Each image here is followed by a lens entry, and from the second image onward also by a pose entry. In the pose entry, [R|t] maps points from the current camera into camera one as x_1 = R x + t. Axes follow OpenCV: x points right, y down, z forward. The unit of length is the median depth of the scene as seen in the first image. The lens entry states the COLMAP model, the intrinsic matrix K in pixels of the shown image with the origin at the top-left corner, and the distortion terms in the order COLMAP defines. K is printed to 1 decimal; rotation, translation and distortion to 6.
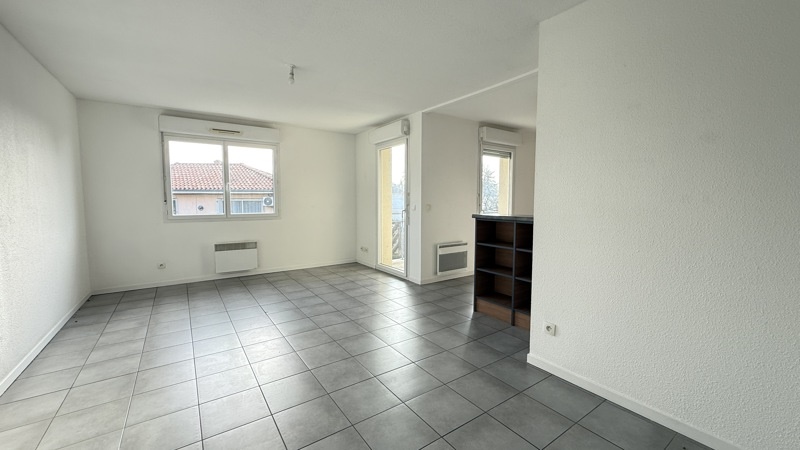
lens RADIAL K [[320.4, 0, 398.0], [0, 320.4, 222.9], [0, 0, 1]] dist [-0.000643, -0.000138]
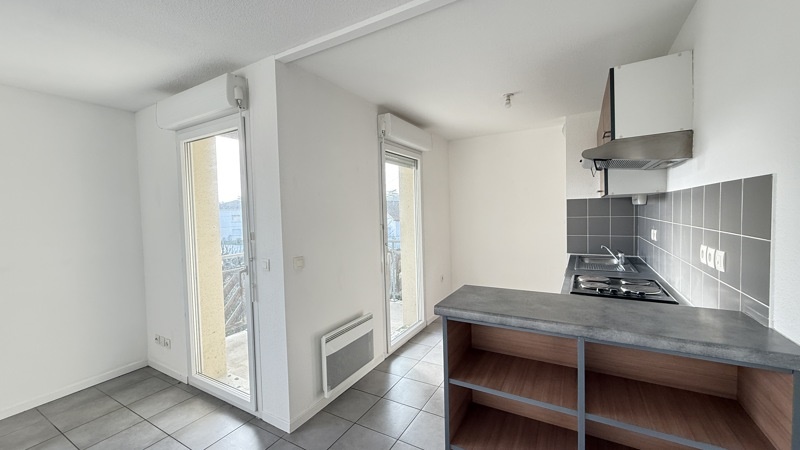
lens RADIAL K [[320.4, 0, 398.0], [0, 320.4, 222.9], [0, 0, 1]] dist [-0.000643, -0.000138]
pose [[0.900087, -0.042839, 0.433598, 0.021135], [0.058260, 0.998052, -0.022333, -0.082822], [-0.431797, 0.045363, 0.900830, 0.466073]]
